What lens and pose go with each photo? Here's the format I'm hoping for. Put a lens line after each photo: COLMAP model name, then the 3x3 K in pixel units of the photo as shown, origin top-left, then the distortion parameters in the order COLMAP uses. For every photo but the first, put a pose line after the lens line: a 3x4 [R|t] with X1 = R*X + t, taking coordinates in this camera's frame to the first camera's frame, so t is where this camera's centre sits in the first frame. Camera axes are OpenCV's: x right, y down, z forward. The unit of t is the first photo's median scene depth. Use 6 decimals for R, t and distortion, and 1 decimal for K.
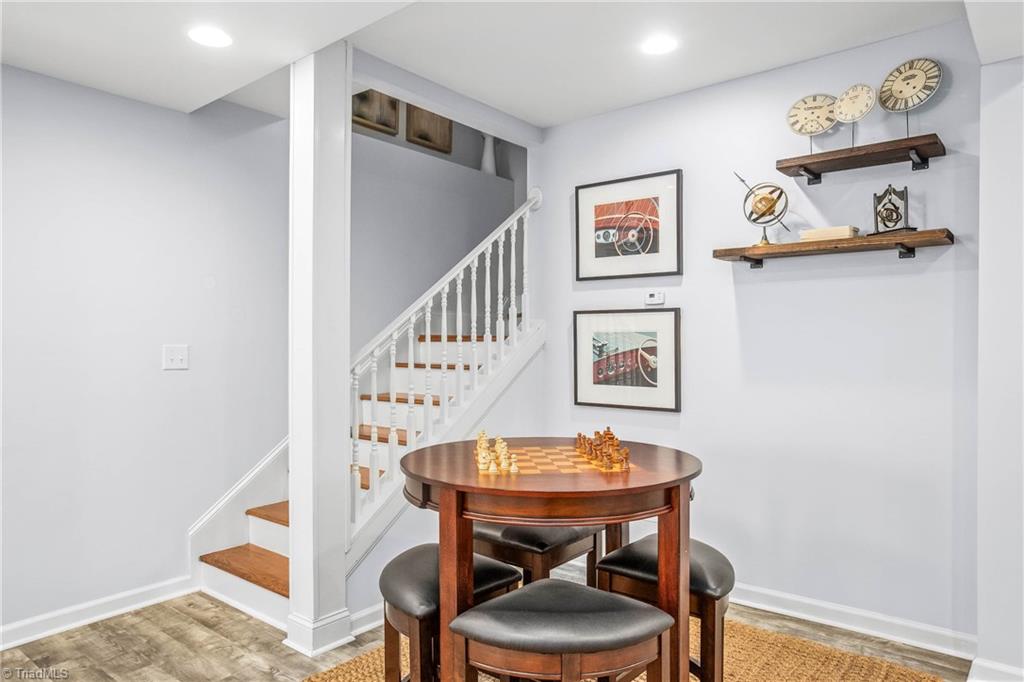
lens RADIAL K [[655.2, 0, 511.4], [0, 655.2, 344.2], [0, 0, 1]] dist [-0.004419, -0.002988]
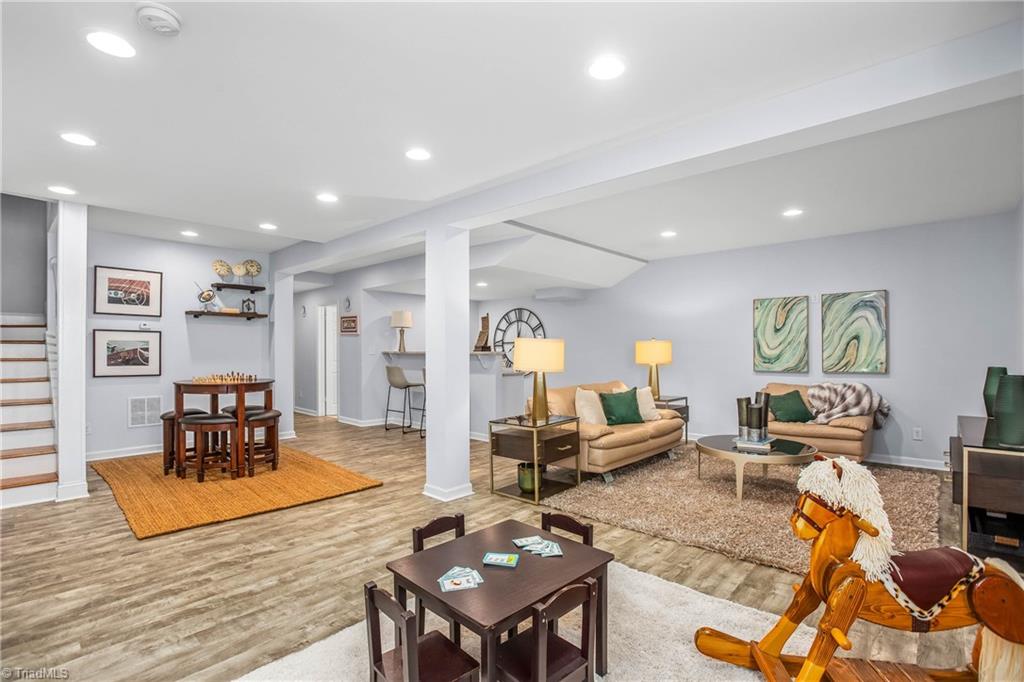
lens RADIAL K [[479.1, 0, 497.5], [0, 479.1, 350.6], [0, 0, 1]] dist [-0.028224, 0.009102]
pose [[0.089190, 0.001789, 0.996013, -1.291922], [-0.002160, 0.999996, -0.001603, 0.014084], [-0.996012, -0.002009, 0.089194, -0.345686]]
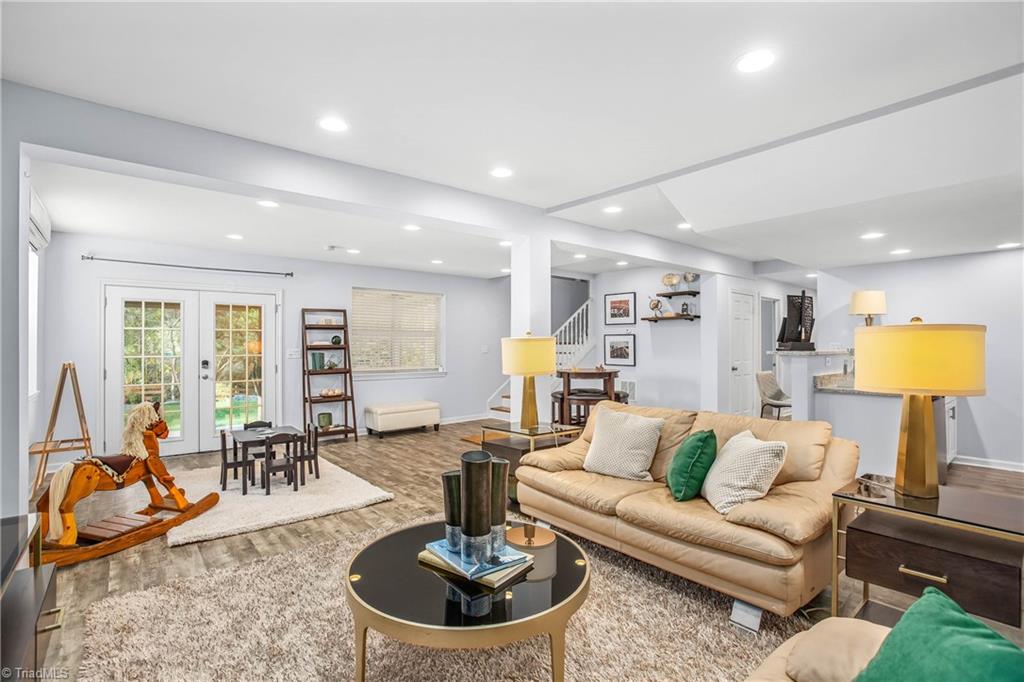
lens RADIAL K [[479.1, 0, 509.0], [0, 479.1, 339.5], [0, 0, 1]] dist [-0.028224, 0.009102]
pose [[0.980086, -0.002984, -0.198552, 0.111627], [0.000479, 0.999920, -0.012665, 0.000955], [0.198573, 0.012318, 0.980009, -1.428282]]
